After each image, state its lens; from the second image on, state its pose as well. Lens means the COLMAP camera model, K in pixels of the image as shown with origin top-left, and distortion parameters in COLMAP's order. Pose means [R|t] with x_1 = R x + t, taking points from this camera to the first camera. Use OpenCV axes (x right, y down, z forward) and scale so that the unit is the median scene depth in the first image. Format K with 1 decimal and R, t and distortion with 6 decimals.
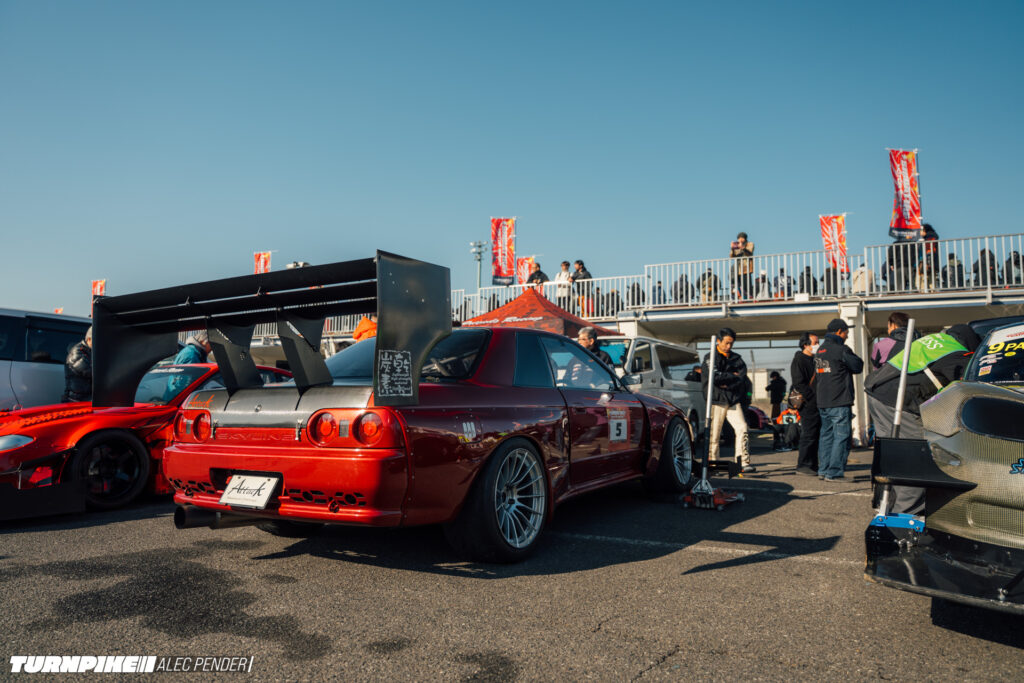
lens RADIAL K [[706.1, 0, 515.0], [0, 706.1, 354.2], [0, 0, 1]] dist [-0.005474, 0.001356]
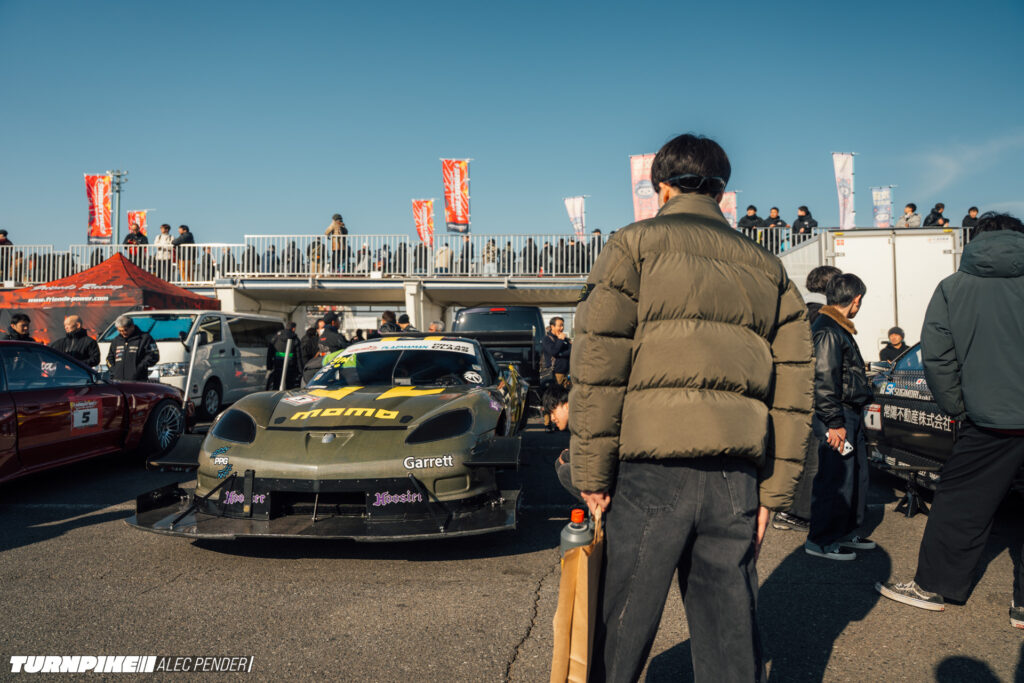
lens RADIAL K [[696.8, 0, 512.4], [0, 696.8, 330.4], [0, 0, 1]] dist [-0.013338, -0.002388]
pose [[0.896568, 0.003439, 0.442892, 0.085159], [-0.023233, 0.998958, 0.039274, -0.034636], [-0.442296, -0.045502, 0.895714, -0.132395]]
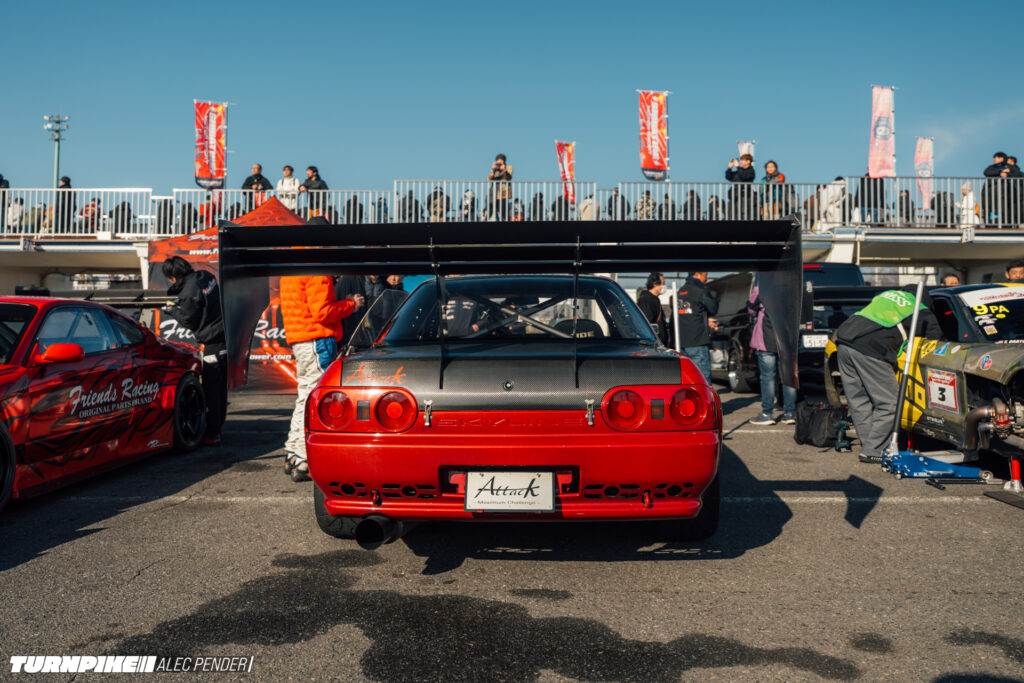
lens RADIAL K [[795.3, 0, 514.2], [0, 795.3, 322.2], [0, 0, 1]] dist [-0.009776, -0.005355]
pose [[0.882652, 0.001653, 0.470025, -0.158281], [-0.031791, 0.997914, 0.056190, -0.009112], [-0.468951, -0.064539, 0.880863, 0.044930]]
